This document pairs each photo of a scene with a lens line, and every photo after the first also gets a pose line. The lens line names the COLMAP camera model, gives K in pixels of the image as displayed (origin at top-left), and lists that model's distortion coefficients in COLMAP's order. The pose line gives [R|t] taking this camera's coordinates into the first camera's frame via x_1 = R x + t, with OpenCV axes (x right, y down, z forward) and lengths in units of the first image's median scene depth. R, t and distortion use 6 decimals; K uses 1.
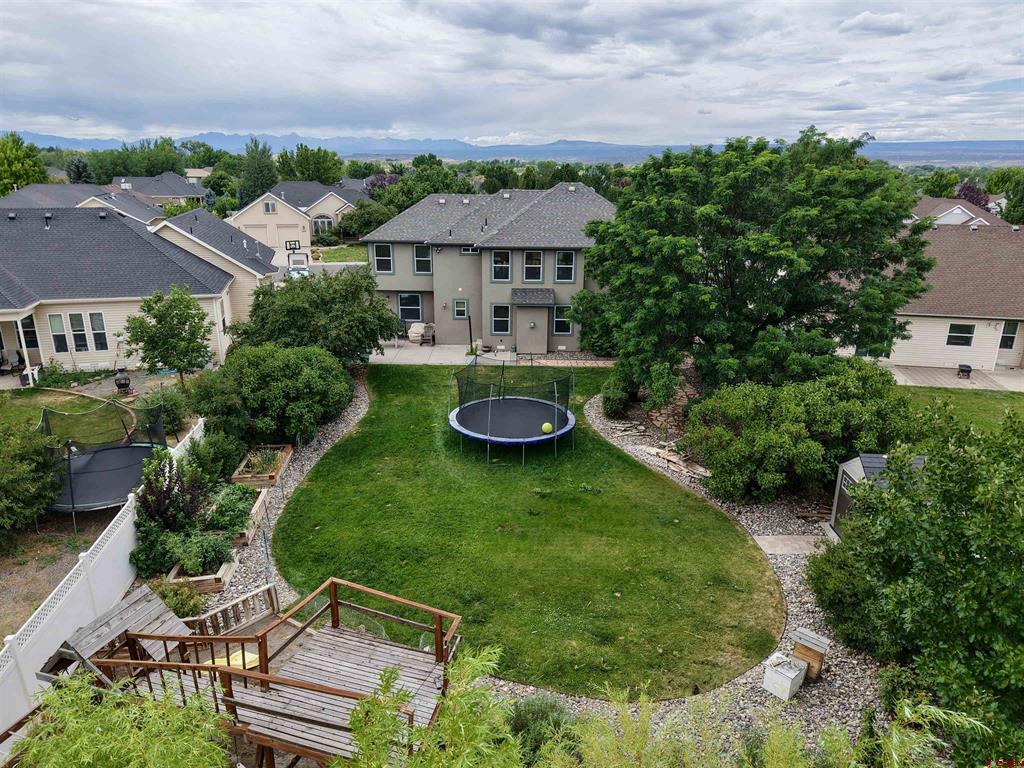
lens RADIAL K [[708.8, 0, 510.5], [0, 708.8, 394.3], [0, 0, 1]] dist [0.050892, -0.051121]
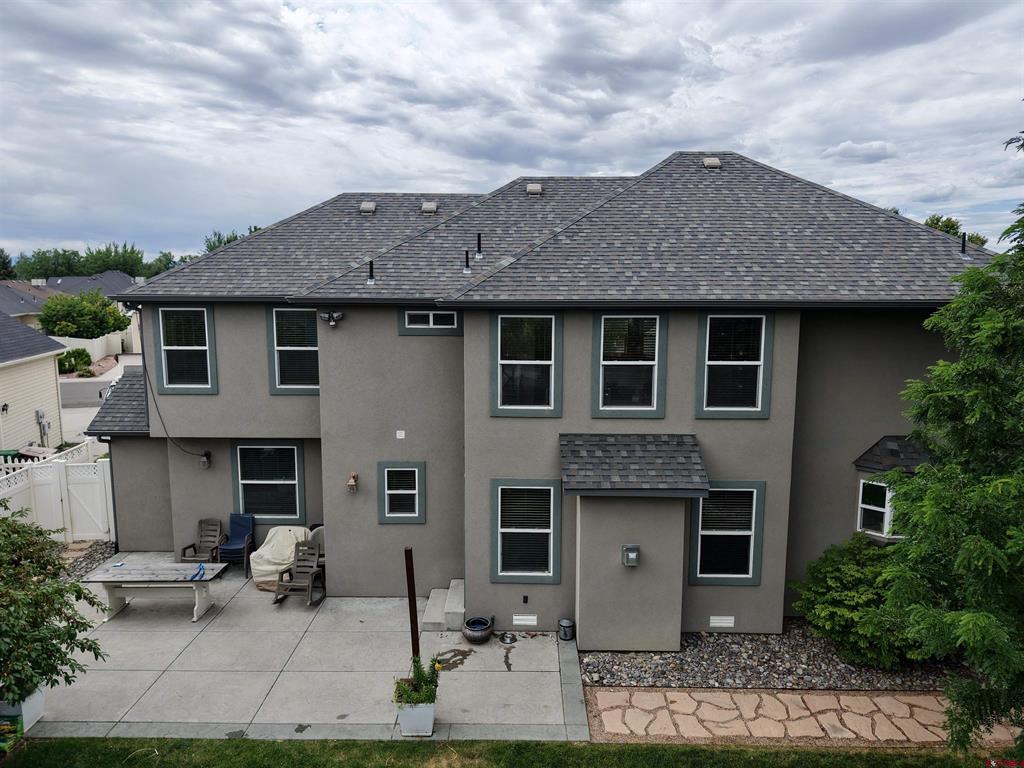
lens RADIAL K [[708.8, 0, 510.5], [0, 708.8, 394.3], [0, 0, 1]] dist [0.050892, -0.051121]
pose [[0.999976, -0.005844, -0.003719, -0.018452], [0.005188, 0.987604, -0.156879, -0.118387], [0.004590, 0.156856, 0.987611, 0.692609]]
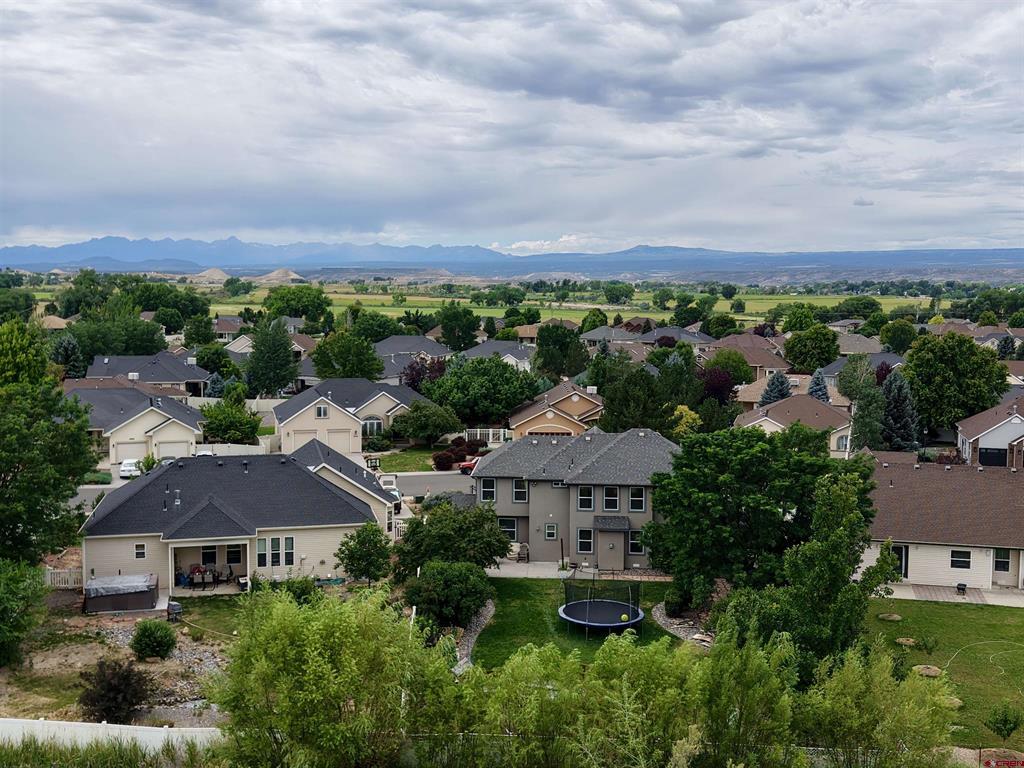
lens RADIAL K [[1098.3, 0, 512.0], [0, 1098.3, 384.0], [0, 0, 1]] dist [0.235075, -0.795125]
pose [[0.998888, 0.001054, -0.047141, -0.050831], [-0.011766, 0.973696, -0.227548, 0.066267], [0.045661, 0.227849, 0.972625, -0.931908]]
